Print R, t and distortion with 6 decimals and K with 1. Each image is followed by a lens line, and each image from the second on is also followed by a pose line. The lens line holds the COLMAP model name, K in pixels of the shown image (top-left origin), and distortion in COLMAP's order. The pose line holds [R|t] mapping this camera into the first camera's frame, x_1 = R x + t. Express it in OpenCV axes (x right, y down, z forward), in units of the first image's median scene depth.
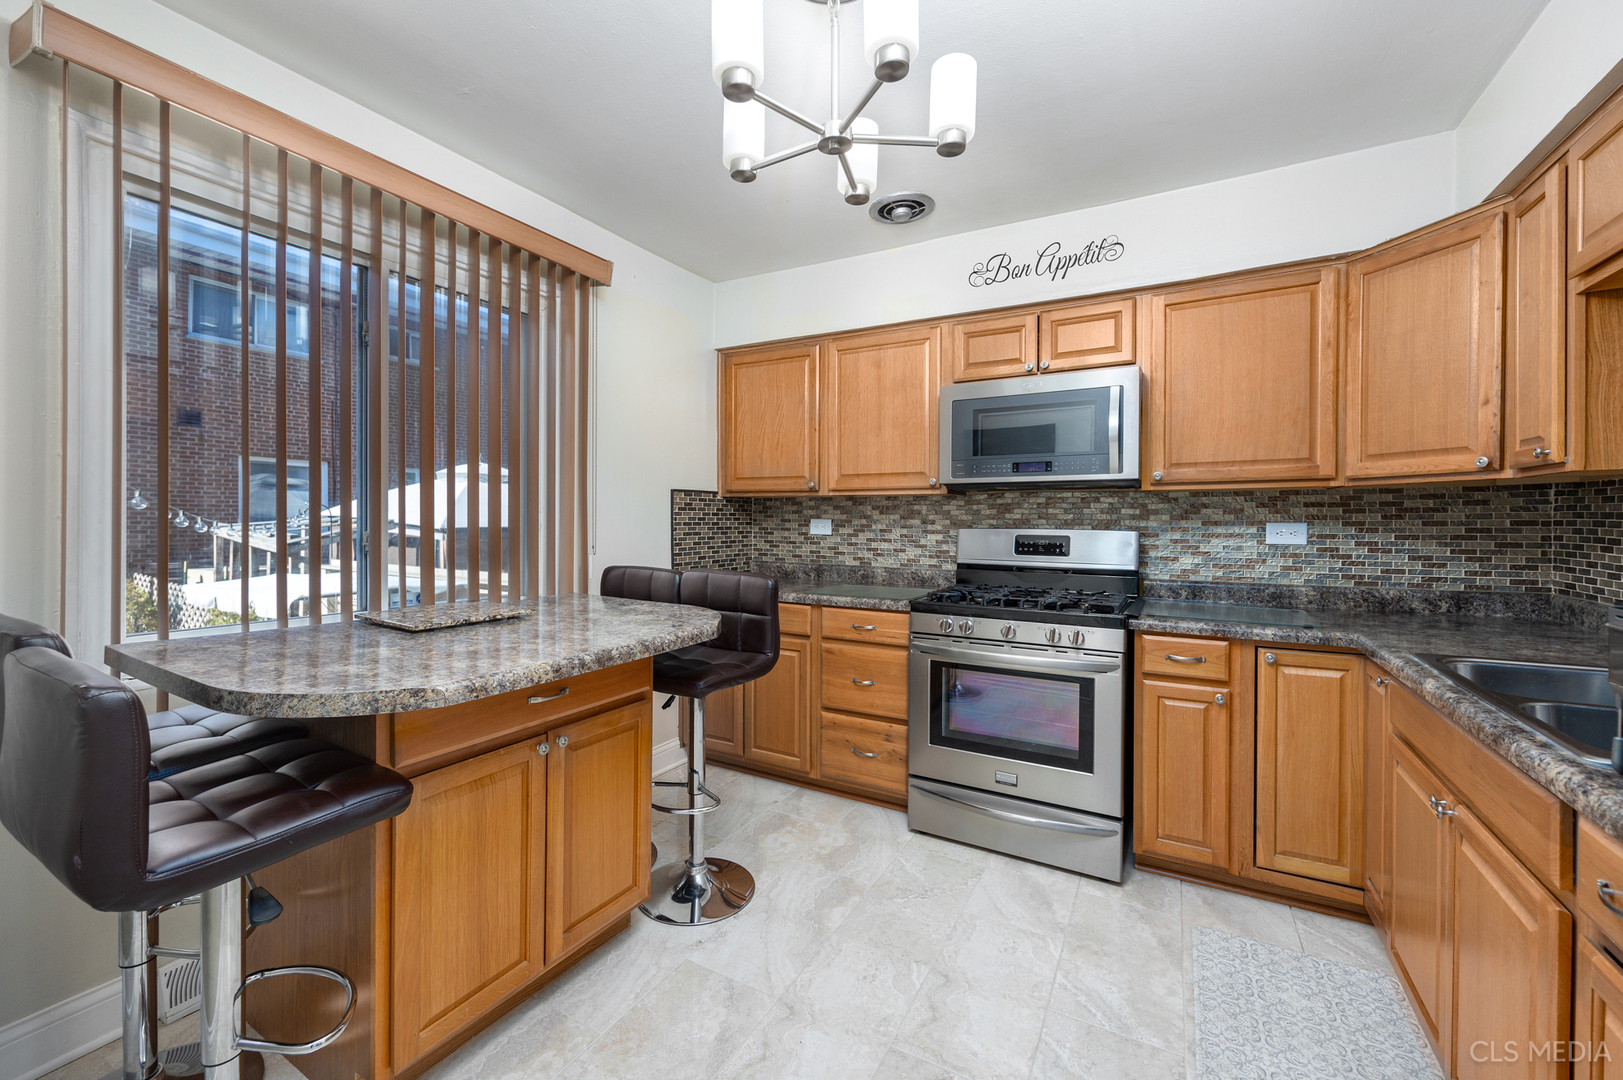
lens RADIAL K [[655.3, 0, 808.8], [0, 655.3, 526.9], [0, 0, 1]] dist [-0.001296, -0.000099]
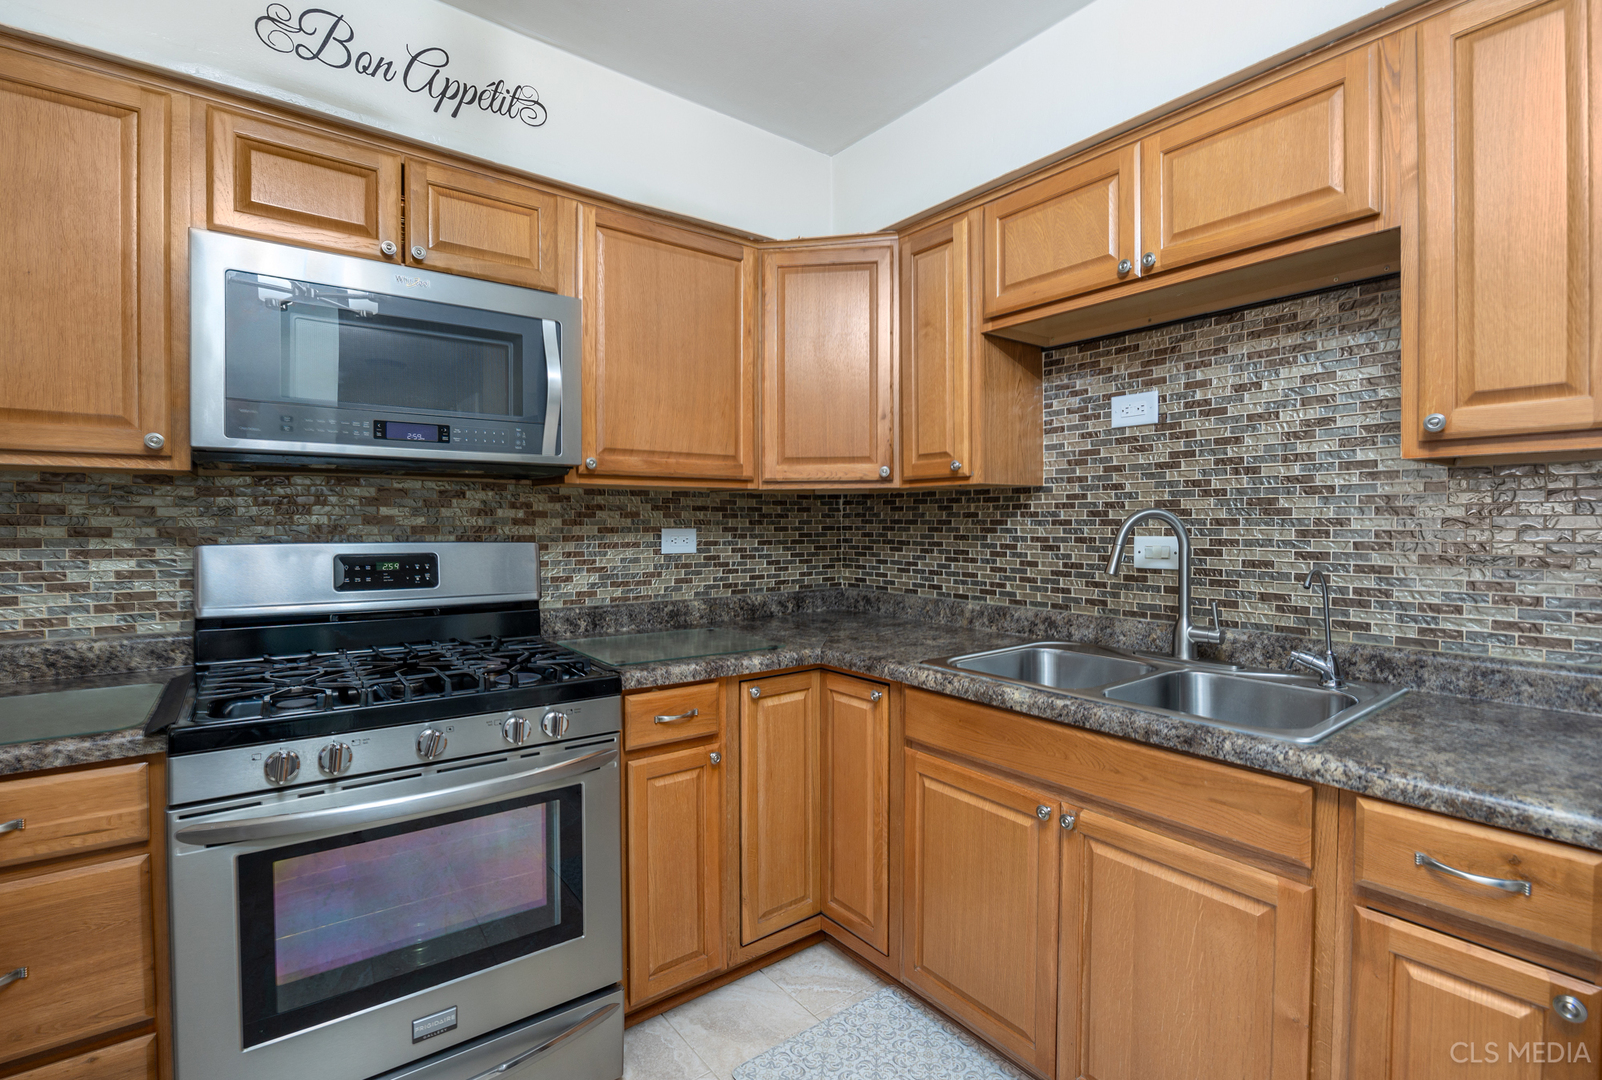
lens RADIAL K [[732.1, 0, 801.5], [0, 732.1, 538.8], [0, 0, 1]] dist [-0.015607, -0.001157]
pose [[0.389983, -0.019918, 0.920607, -0.103646], [0.009808, 0.999799, 0.017477, -0.008738], [-0.920770, 0.002213, 0.390100, 0.486486]]
